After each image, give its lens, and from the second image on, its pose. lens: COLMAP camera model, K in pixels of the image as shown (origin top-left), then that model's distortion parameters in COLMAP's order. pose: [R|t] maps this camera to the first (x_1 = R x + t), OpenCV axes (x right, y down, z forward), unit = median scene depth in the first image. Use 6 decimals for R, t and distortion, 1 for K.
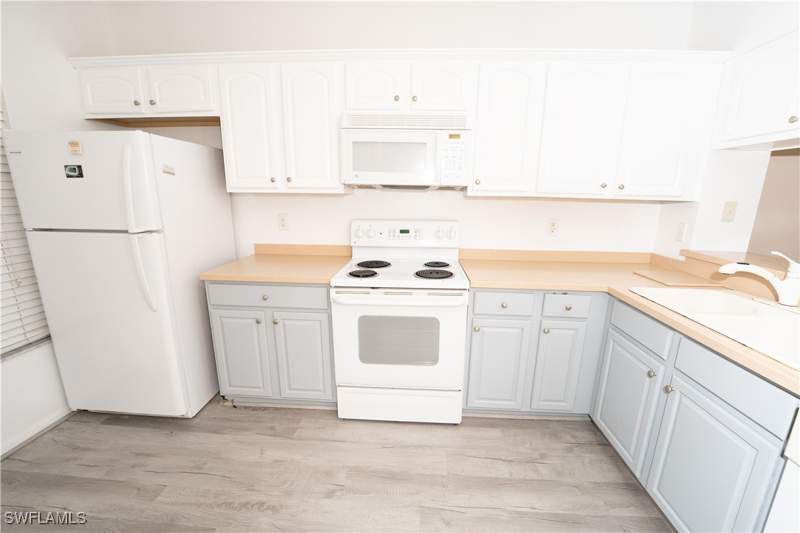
lens RADIAL K [[326.0, 0, 402.6], [0, 326.0, 276.4], [0, 0, 1]] dist [0.000146, 0.000141]
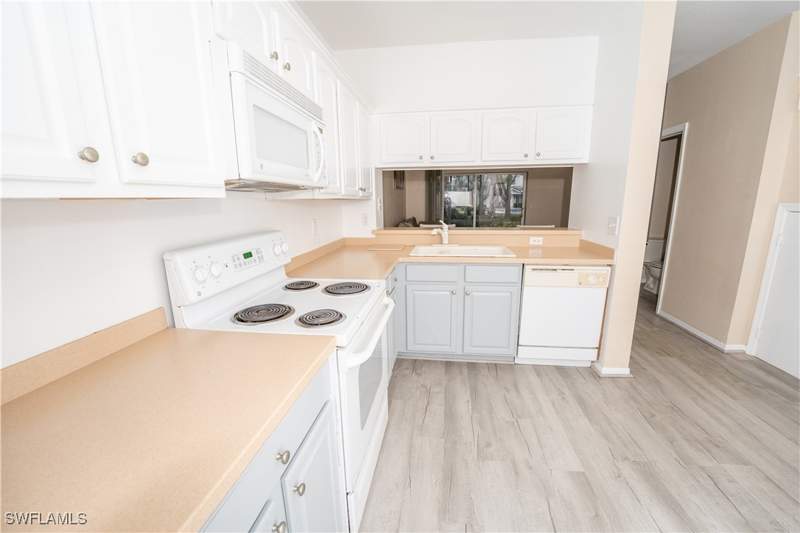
lens RADIAL K [[326.0, 0, 400.0], [0, 326.0, 266.5], [0, 0, 1]] dist [0.000018, 0.000045]
pose [[0.068585, -0.205223, 0.976309, -0.749728], [0.240927, 0.953056, 0.183410, -0.194075], [-0.968117, 0.222640, 0.114810, 0.747362]]
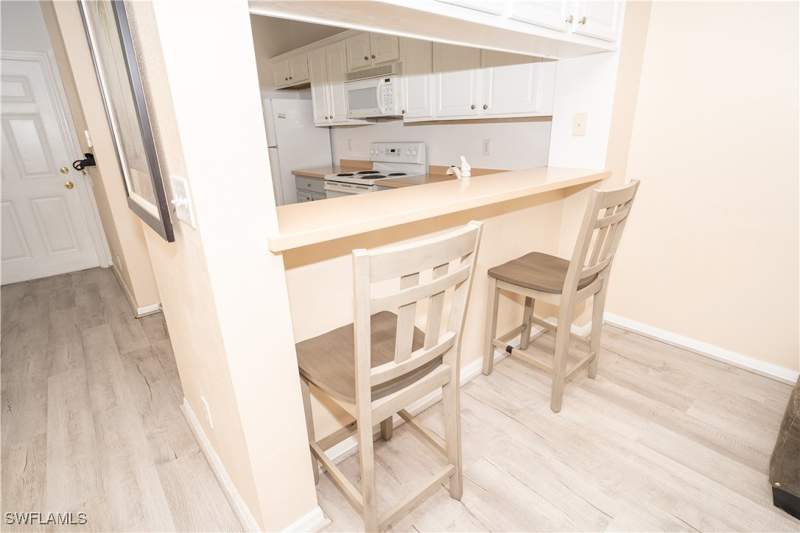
lens RADIAL K [[392.0, 0, 400.0], [0, 392.0, 266.5], [0, 0, 1]] dist [0.074777, -0.000065]
pose [[0.686613, 0.202481, -0.698258, 1.579631], [-0.127755, 0.979093, 0.158292, 0.095727], [0.715710, -0.019479, 0.698126, -0.218580]]
